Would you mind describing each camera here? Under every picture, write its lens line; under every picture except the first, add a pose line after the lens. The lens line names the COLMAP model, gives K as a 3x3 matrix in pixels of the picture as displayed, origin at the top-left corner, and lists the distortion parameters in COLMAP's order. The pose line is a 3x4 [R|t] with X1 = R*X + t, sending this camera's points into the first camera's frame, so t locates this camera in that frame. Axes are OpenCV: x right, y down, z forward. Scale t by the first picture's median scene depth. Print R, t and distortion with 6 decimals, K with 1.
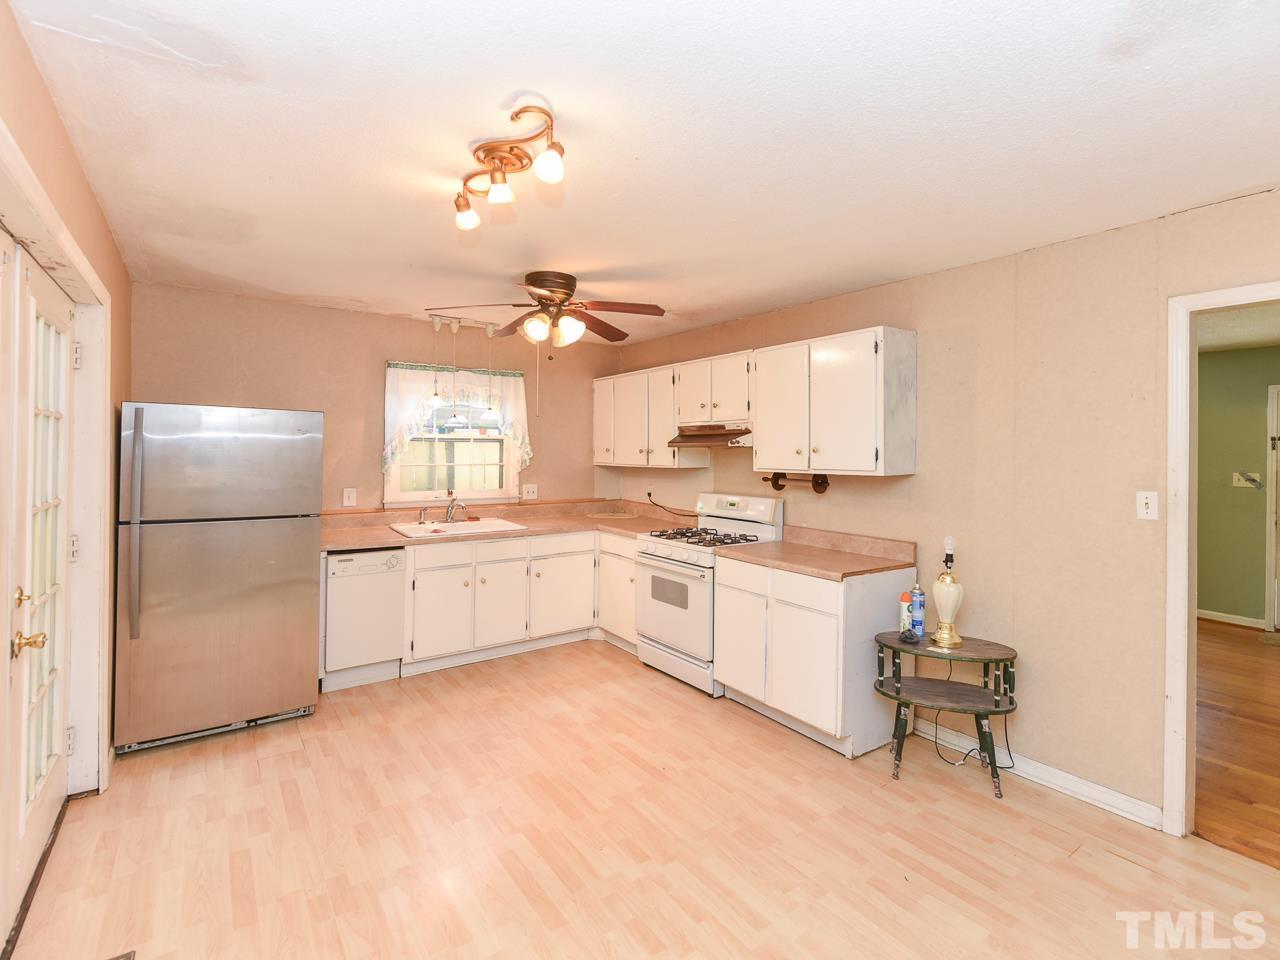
lens RADIAL K [[598.3, 0, 638.3], [0, 598.3, 448.6], [0, 0, 1]] dist [-0.000461, -0.000362]
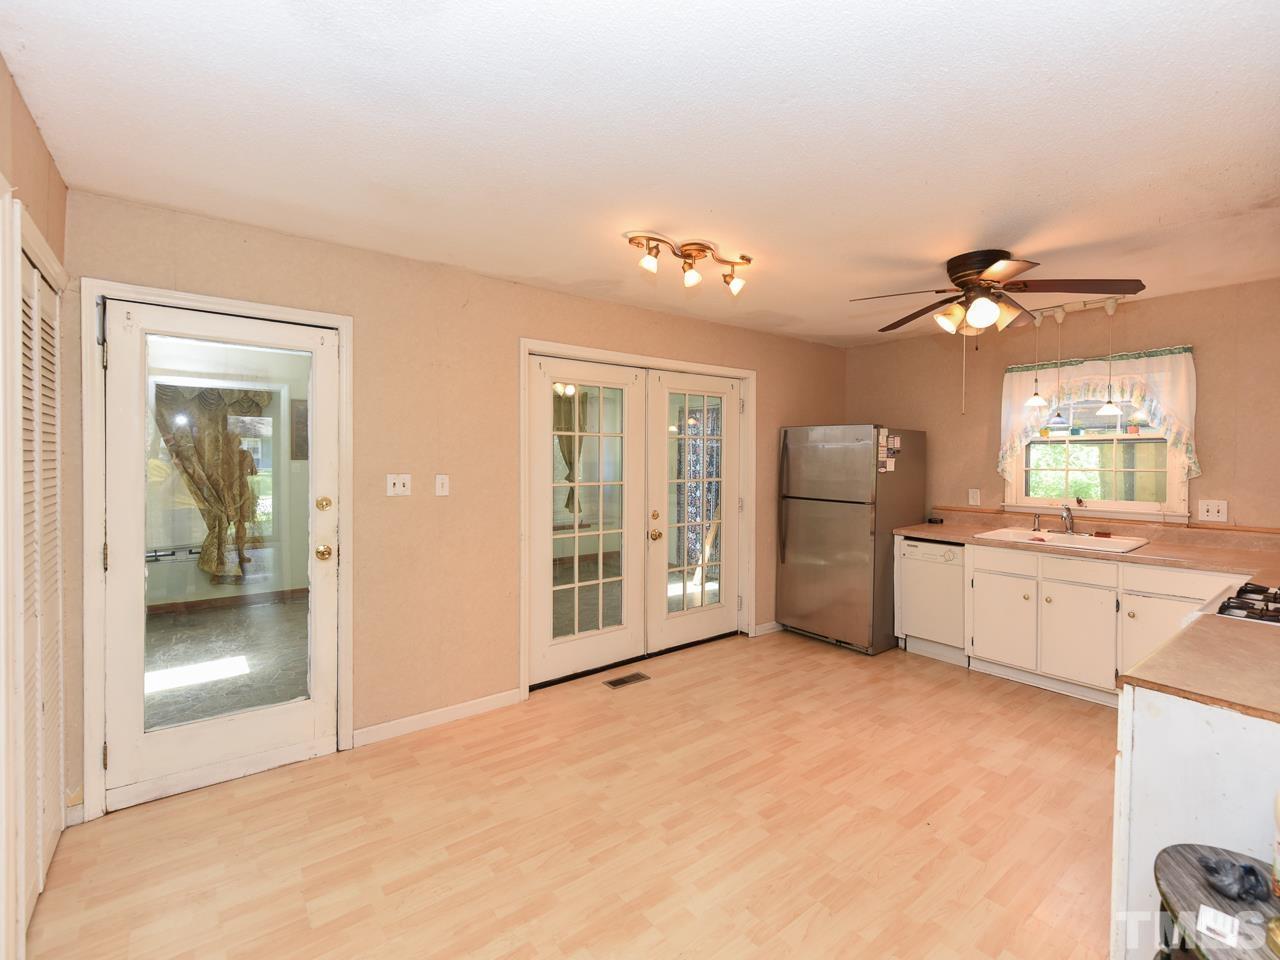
lens RADIAL K [[601.9, 0, 707.2], [0, 601.9, 459.1], [0, 0, 1]] dist [0.001936, -0.000104]
pose [[0.089202, -0.006715, -0.995991, 0.675172], [0.003905, 0.999972, -0.006392, 0.018683], [0.996006, -0.003319, 0.089225, 0.480376]]
